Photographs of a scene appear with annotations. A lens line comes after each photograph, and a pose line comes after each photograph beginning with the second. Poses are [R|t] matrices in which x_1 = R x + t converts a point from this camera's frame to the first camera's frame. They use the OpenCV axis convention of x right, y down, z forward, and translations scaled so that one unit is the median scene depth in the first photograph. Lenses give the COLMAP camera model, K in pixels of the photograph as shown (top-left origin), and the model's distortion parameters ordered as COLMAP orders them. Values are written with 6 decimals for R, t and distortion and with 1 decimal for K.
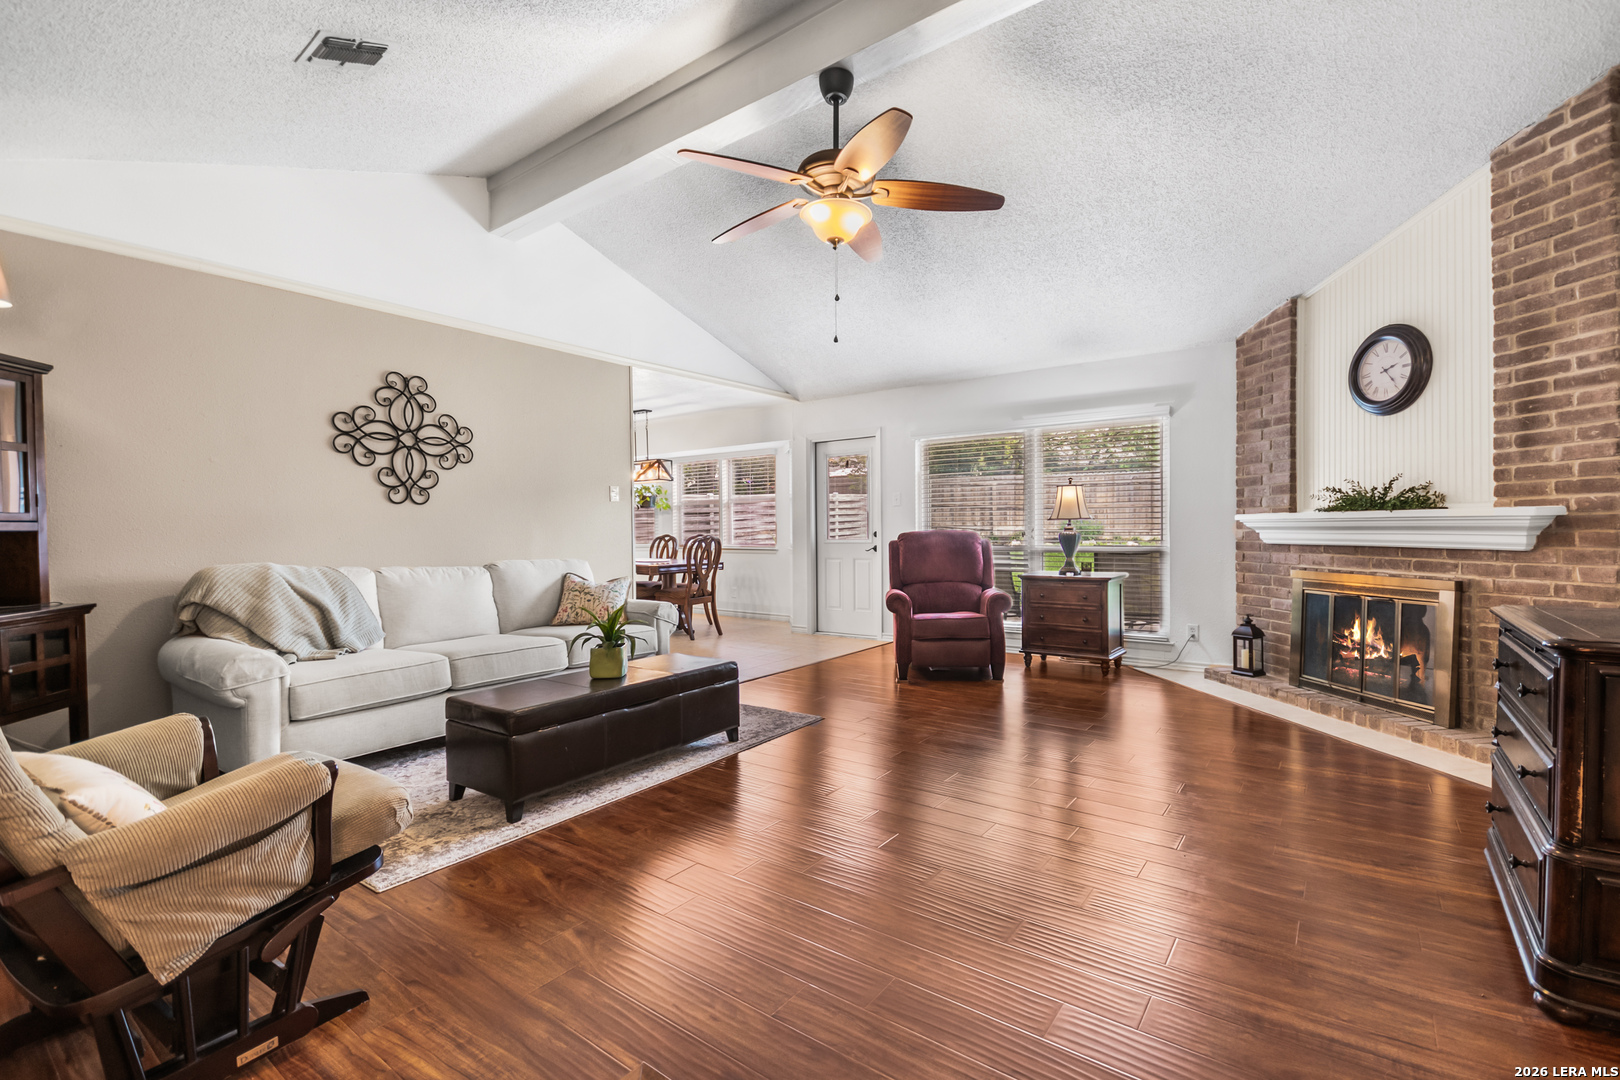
lens RADIAL K [[713.9, 0, 822.4], [0, 713.9, 542.1], [0, 0, 1]] dist [0.018768, -0.015491]
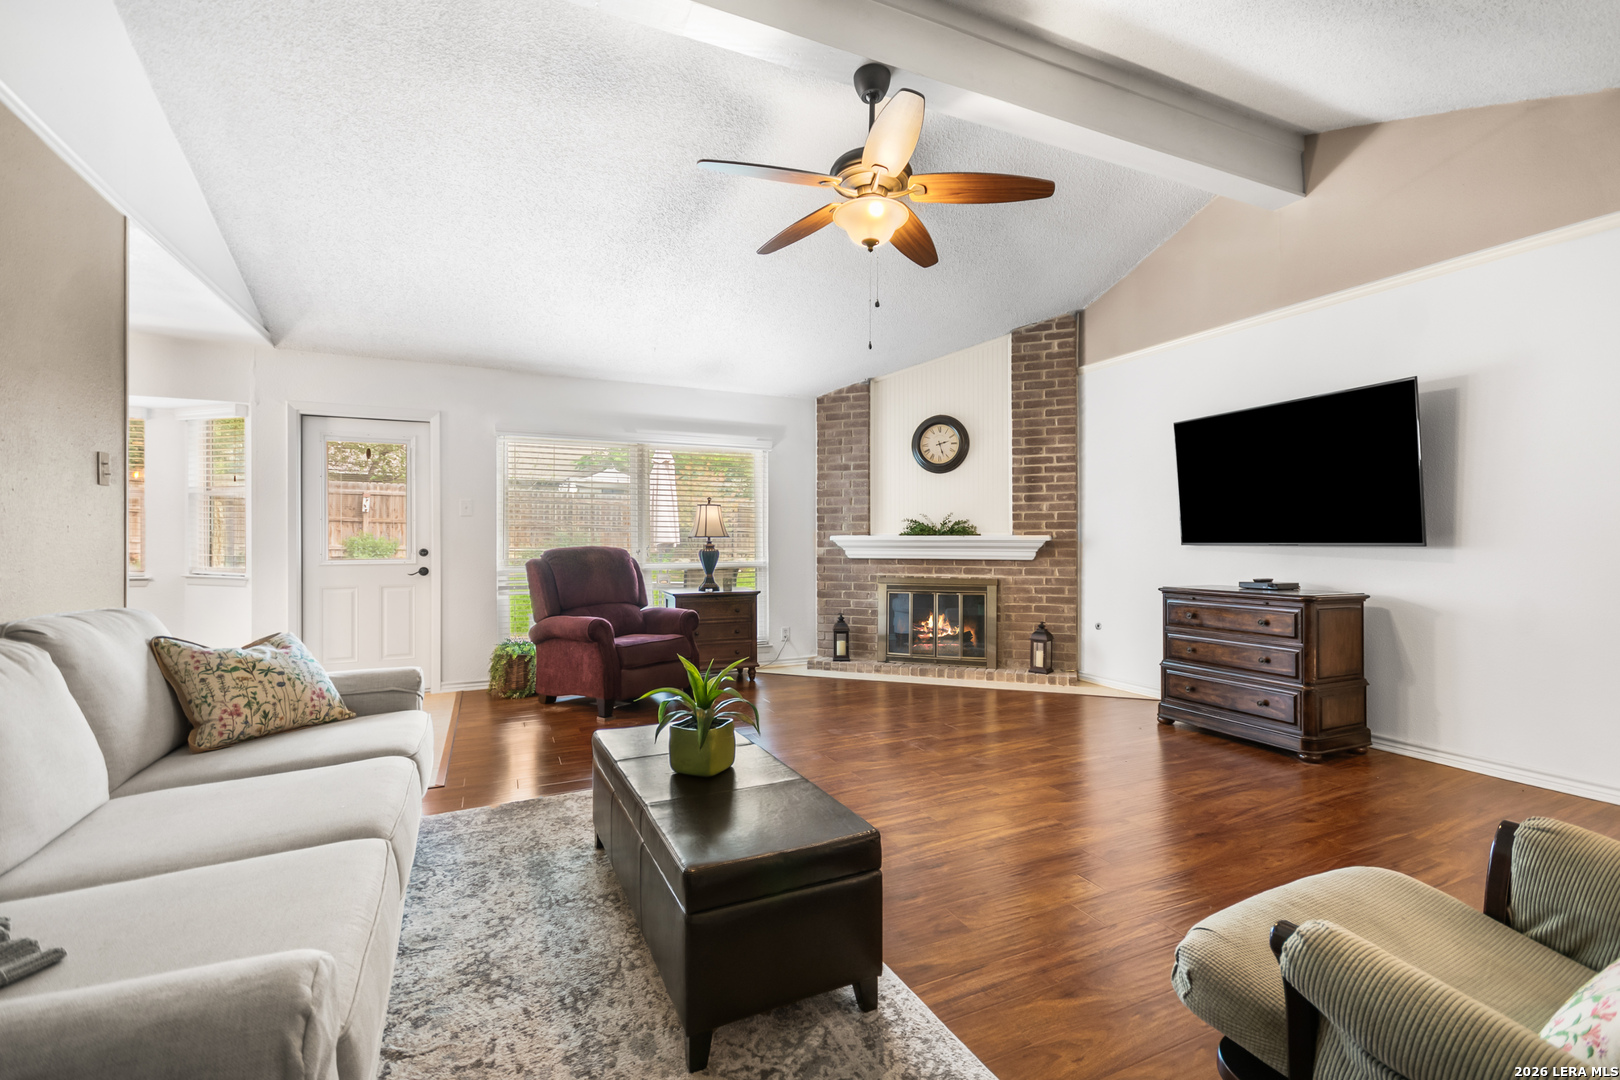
lens RADIAL K [[721.2, 0, 830.1], [0, 721.2, 536.8], [0, 0, 1]] dist [-0.000055, -0.000039]
pose [[0.475058, 0.016273, 0.879804, -0.651025], [0.011700, 0.999624, -0.024806, -0.005770], [-0.879877, 0.022078, 0.474689, 0.461726]]
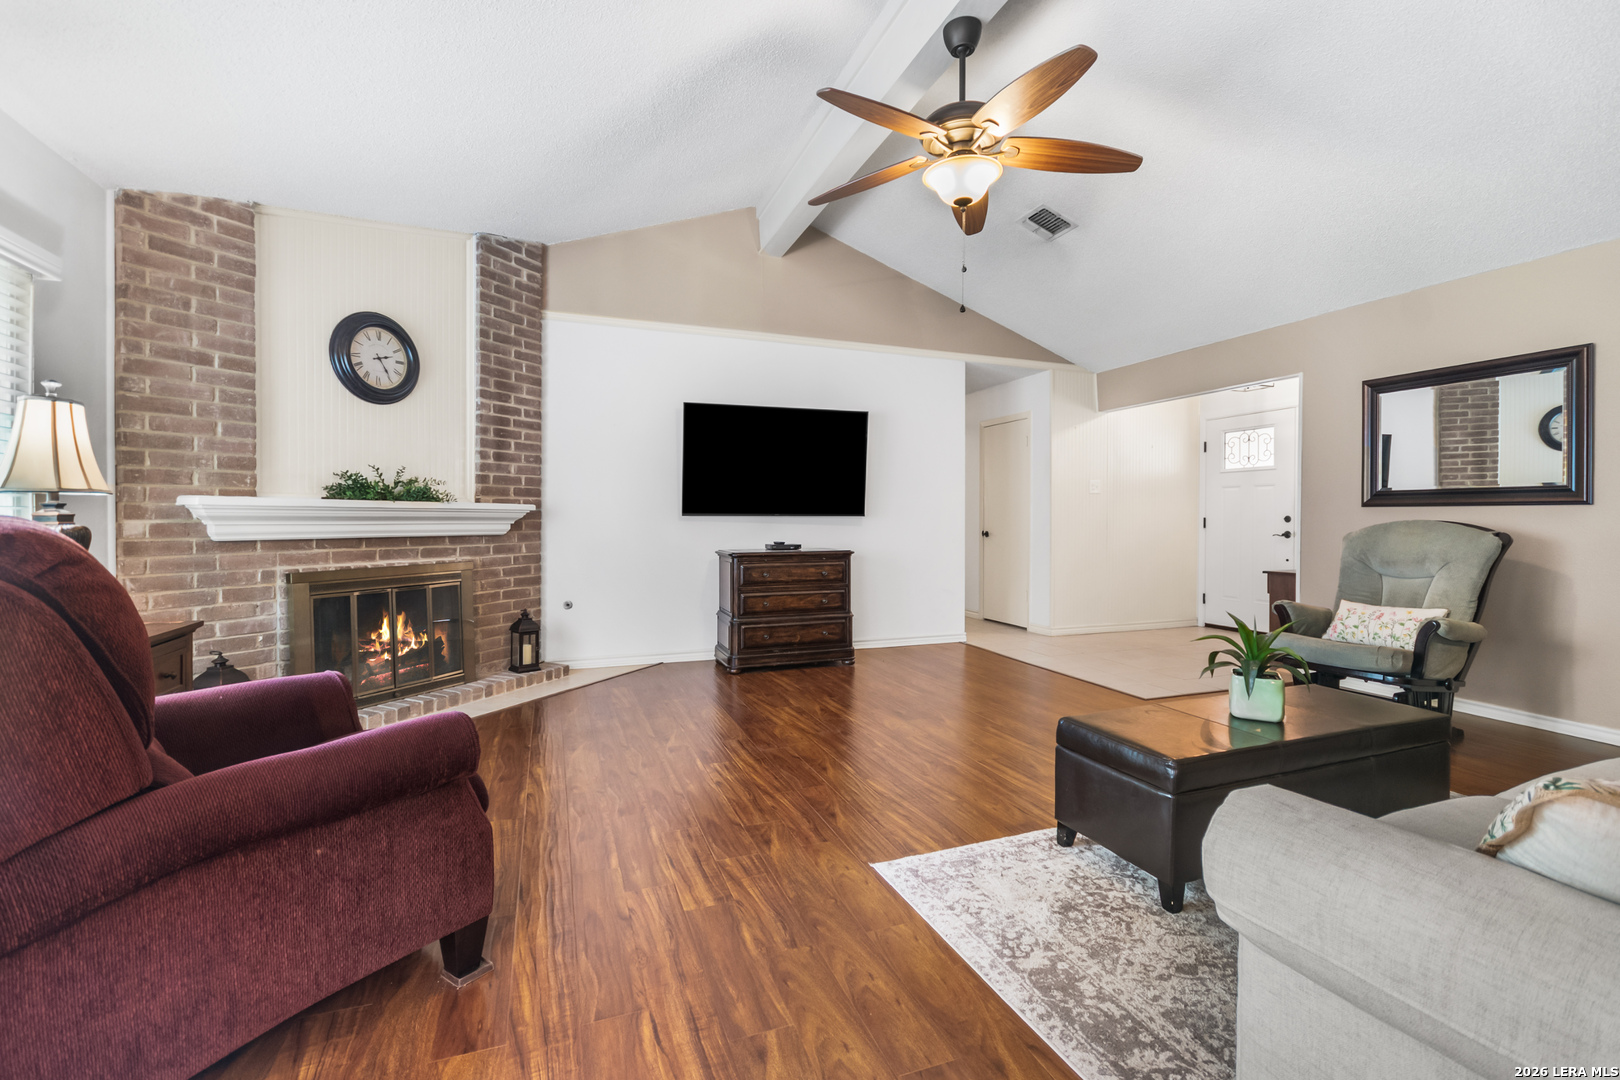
lens RADIAL K [[724.3, 0, 826.4], [0, 724.3, 524.4], [0, 0, 1]] dist [0.001331, 0.000162]
pose [[-0.842273, 0.002377, 0.539045, -0.257623], [0.015342, 0.999691, 0.019564, -0.020597], [-0.538832, 0.024748, -0.842050, 1.455501]]
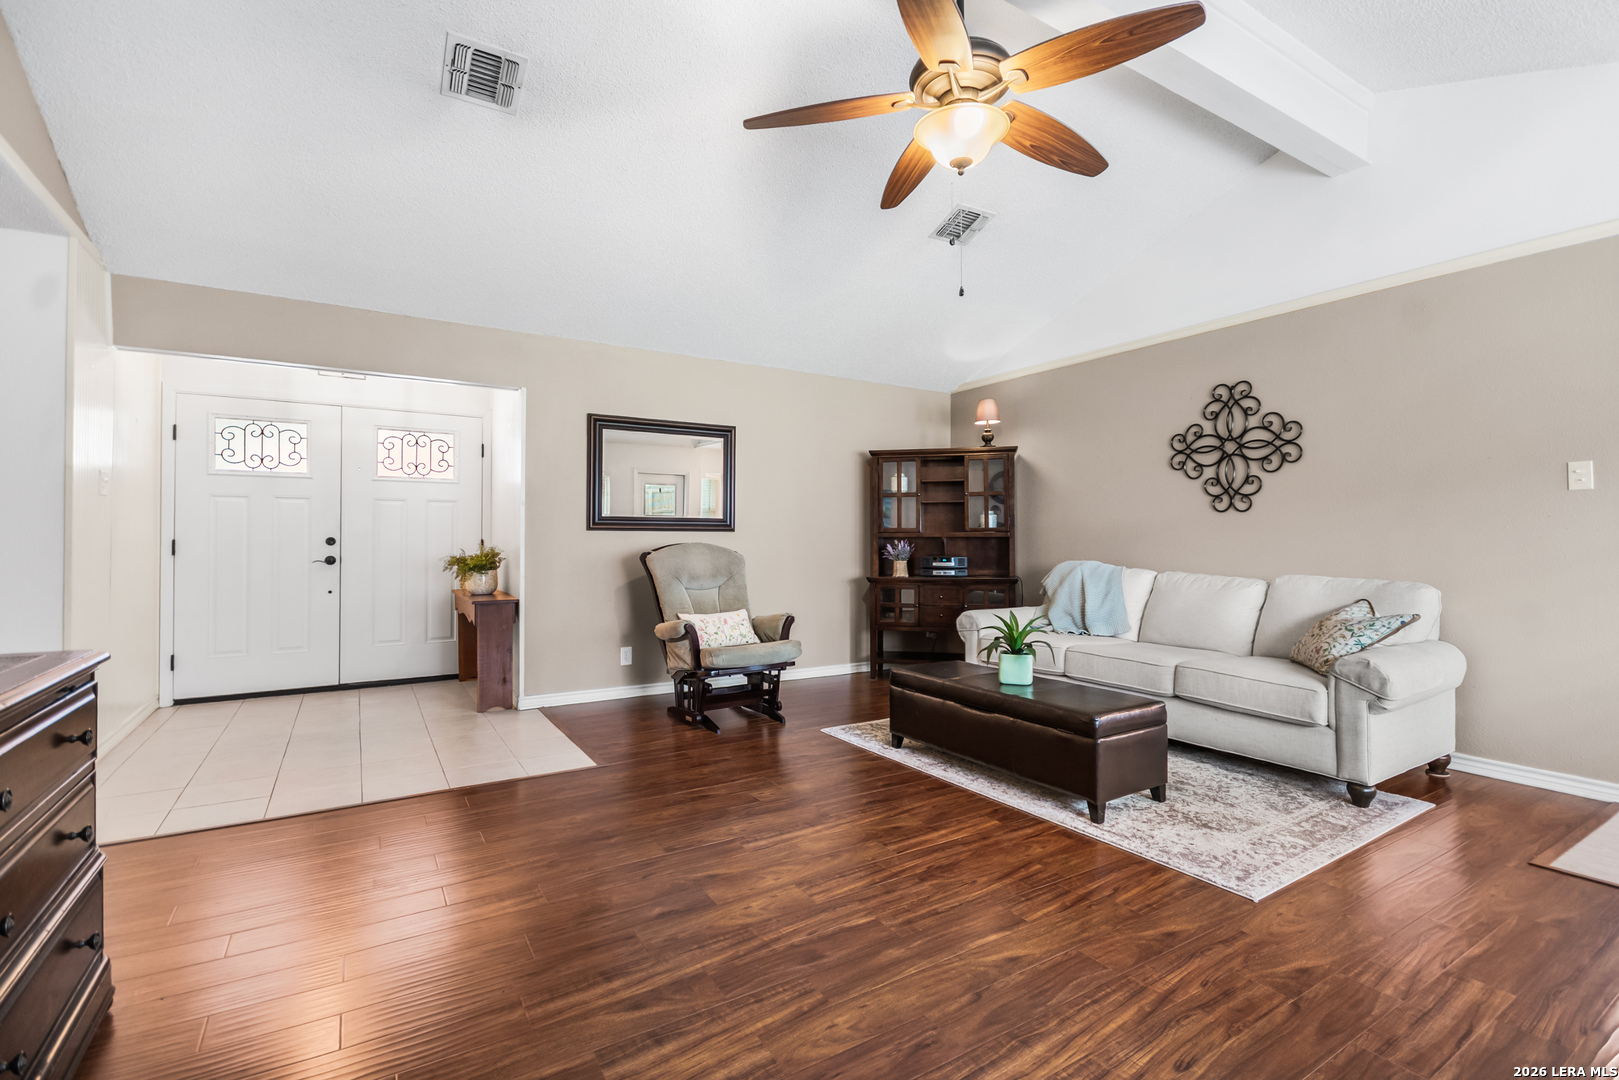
lens RADIAL K [[735.7, 0, 821.3], [0, 735.7, 531.3], [0, 0, 1]] dist [0.003969, 0.000372]
pose [[-0.365513, -0.001326, -0.930805, 0.618378], [-0.015576, 0.999868, 0.004692, -0.023267], [0.930676, 0.016213, -0.365486, 0.889291]]
